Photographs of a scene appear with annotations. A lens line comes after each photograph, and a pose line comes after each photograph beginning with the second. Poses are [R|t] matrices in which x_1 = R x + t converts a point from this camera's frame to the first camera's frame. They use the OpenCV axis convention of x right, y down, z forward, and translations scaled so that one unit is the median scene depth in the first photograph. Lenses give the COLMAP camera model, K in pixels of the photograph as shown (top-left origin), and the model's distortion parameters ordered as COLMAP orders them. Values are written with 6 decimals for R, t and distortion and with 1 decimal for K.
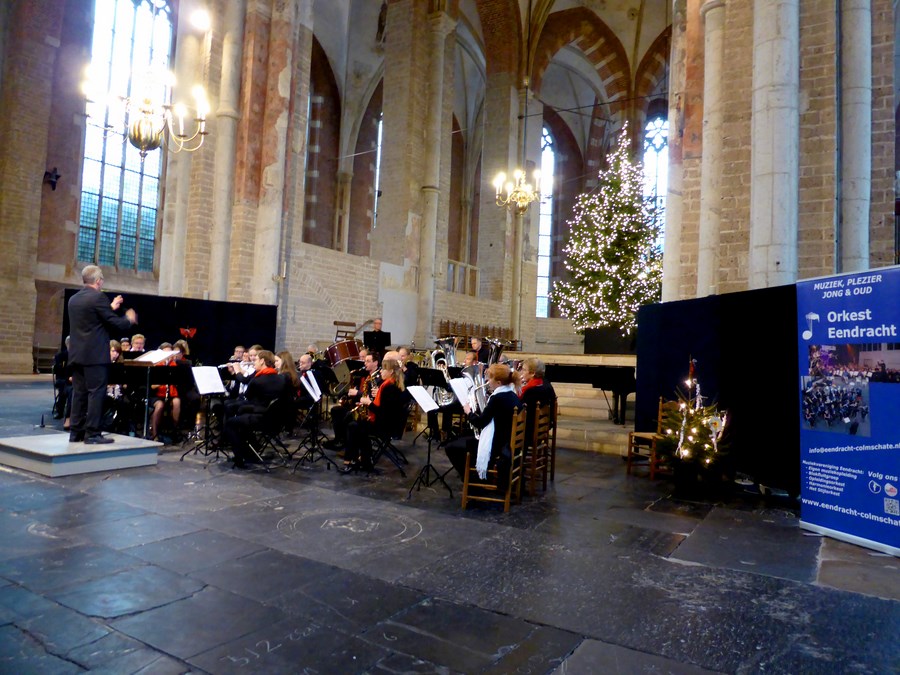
lens RADIAL K [[658.9, 0, 446.0], [0, 658.9, 345.8], [0, 0, 1]] dist [-0.038312, 0.031926]
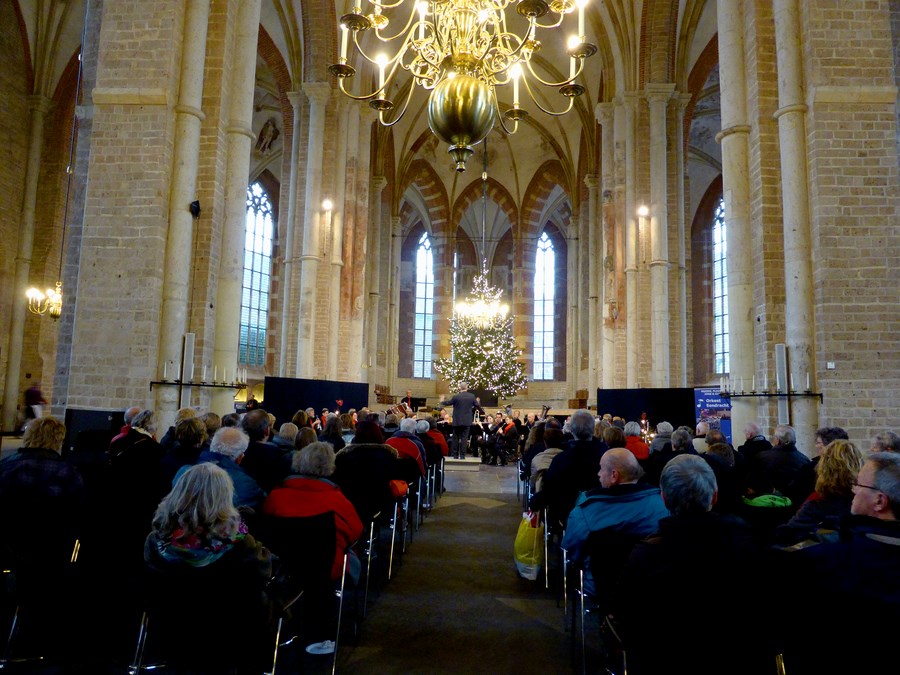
lens RADIAL K [[658.9, 0, 459.5], [0, 658.9, 339.5], [0, 0, 1]] dist [-0.038312, 0.031926]
pose [[0.868332, 0.025878, 0.495308, -1.599911], [0.010136, 0.997504, -0.069885, -0.098409], [-0.495880, 0.065704, 0.865902, -0.957205]]
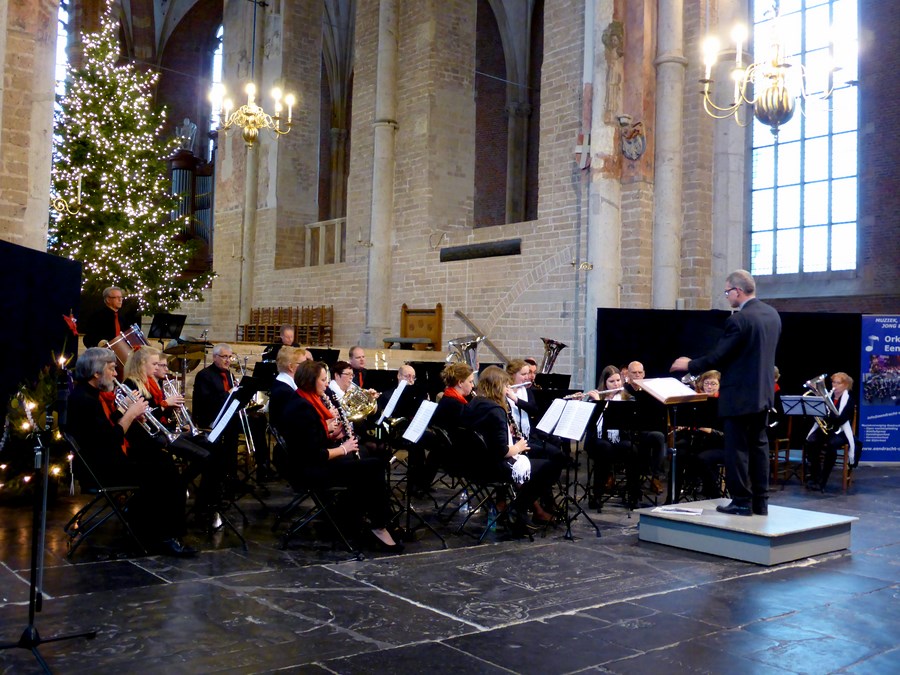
lens RADIAL K [[938.9, 0, 443.9], [0, 938.9, 350.7], [0, 0, 1]] dist [-0.013983, 0.000000]
pose [[0.326859, -0.027949, 0.944660, -1.537069], [-0.030770, 0.998718, 0.040195, -0.055214], [-0.944572, -0.042205, 0.325580, 0.937180]]
